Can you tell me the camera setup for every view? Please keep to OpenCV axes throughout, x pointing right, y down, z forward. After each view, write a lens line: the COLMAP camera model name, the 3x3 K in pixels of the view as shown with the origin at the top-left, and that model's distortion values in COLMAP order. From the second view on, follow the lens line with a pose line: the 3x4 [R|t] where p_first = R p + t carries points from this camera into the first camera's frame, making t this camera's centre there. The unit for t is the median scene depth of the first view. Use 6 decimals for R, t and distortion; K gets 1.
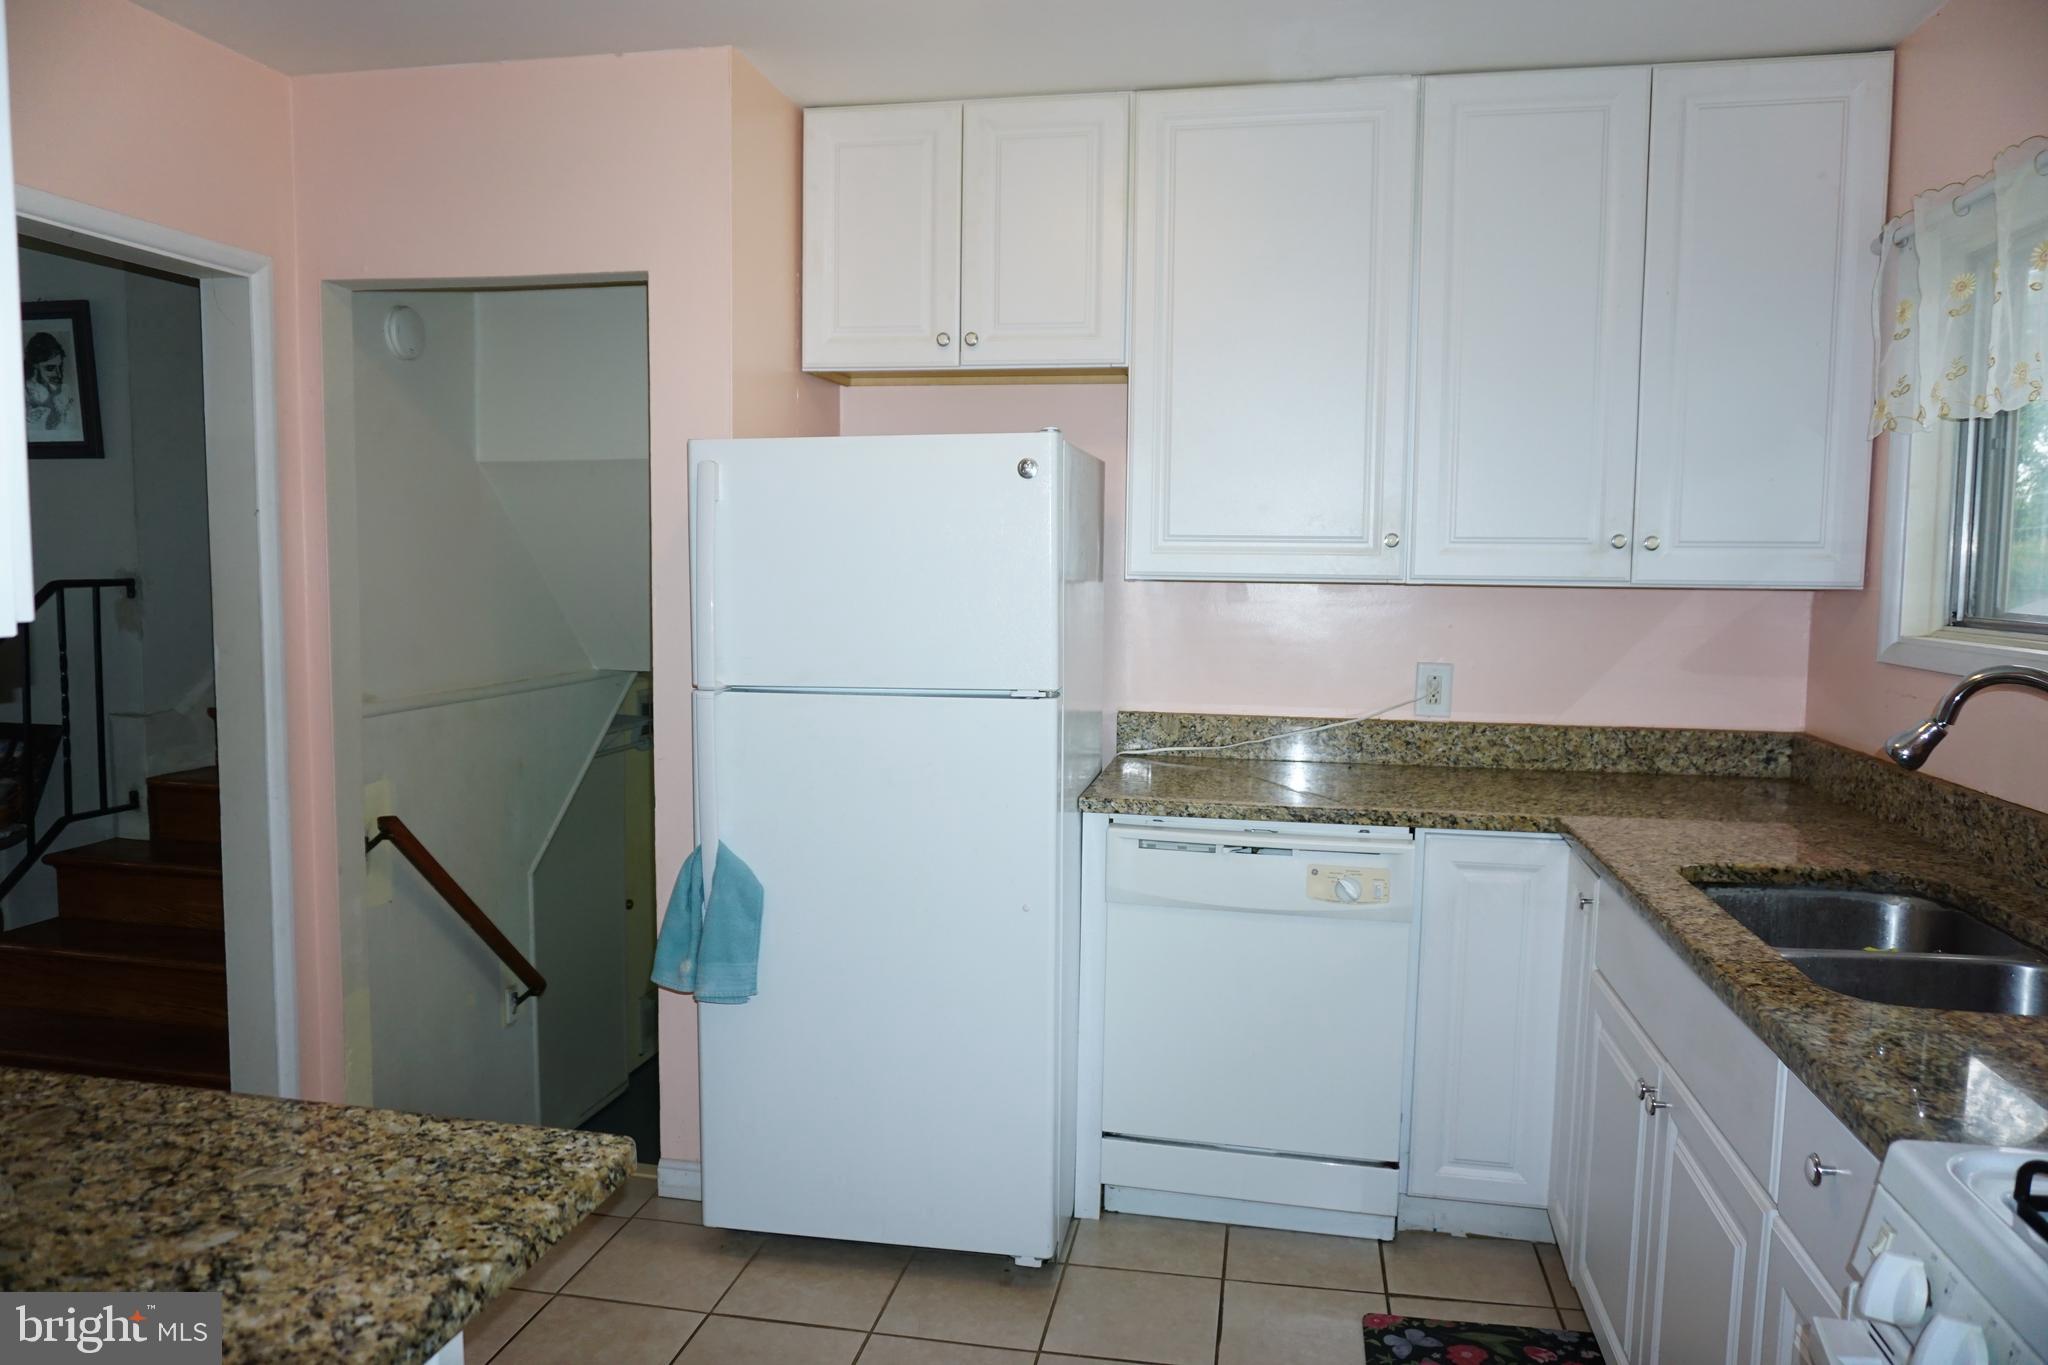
lens RADIAL K [[1379.2, 0, 1024.0], [0, 1379.2, 682.5], [0, 0, 1]] dist [-0.048753, 0.035834]
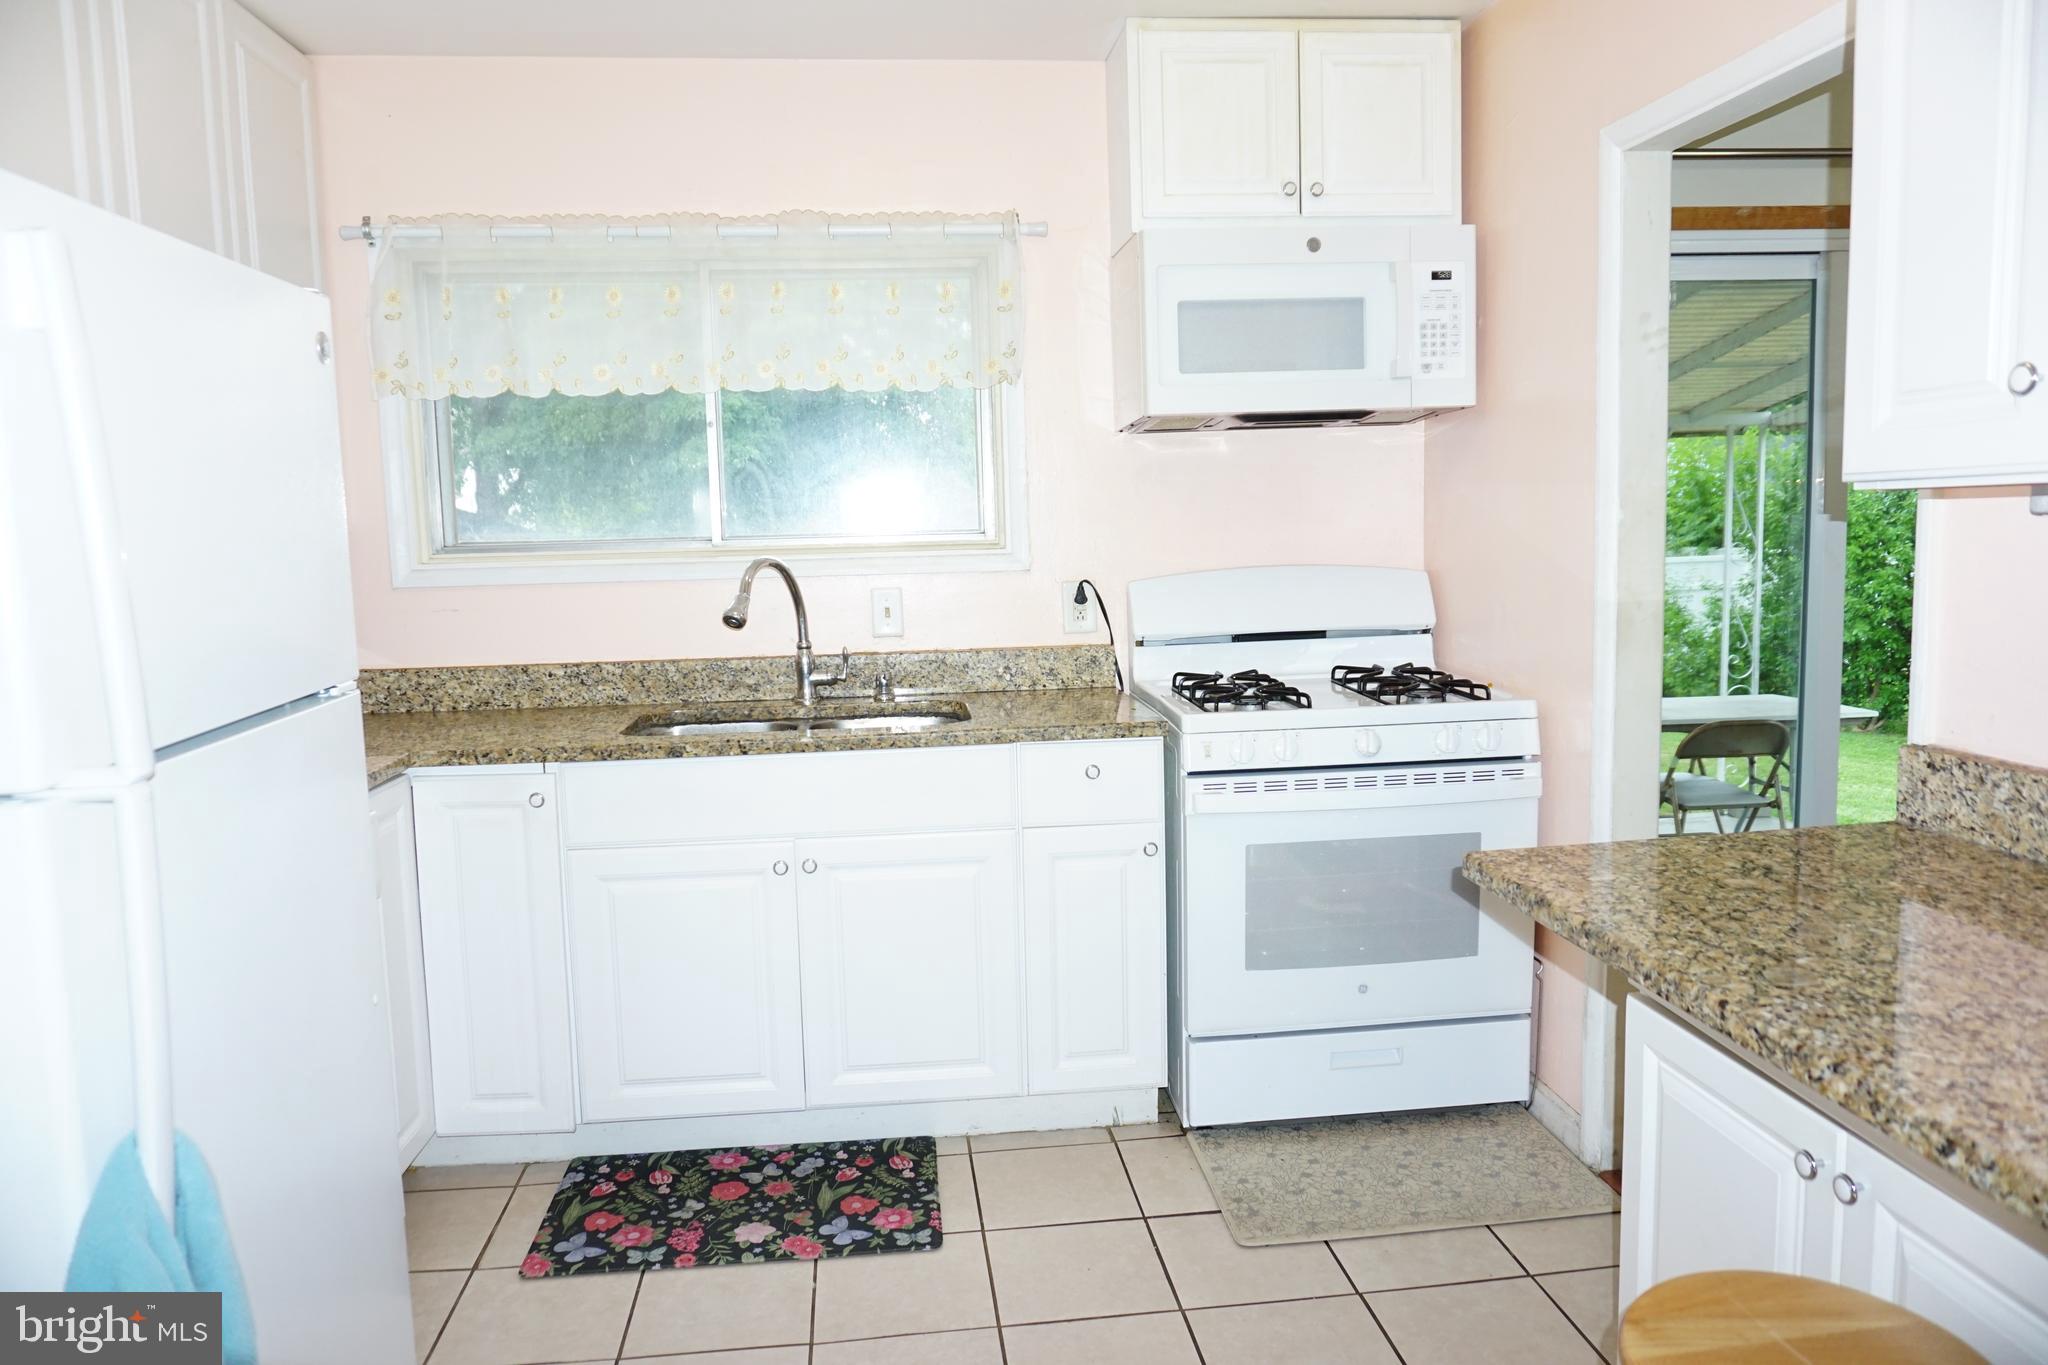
lens RADIAL K [[1379.2, 0, 1024.0], [0, 1379.2, 682.5], [0, 0, 1]] dist [-0.048753, 0.035834]
pose [[-0.301317, -0.116194, 0.946418, -1.529341], [0.105677, 0.982364, 0.154252, -0.130587], [-0.947650, 0.146493, -0.283724, 1.847519]]
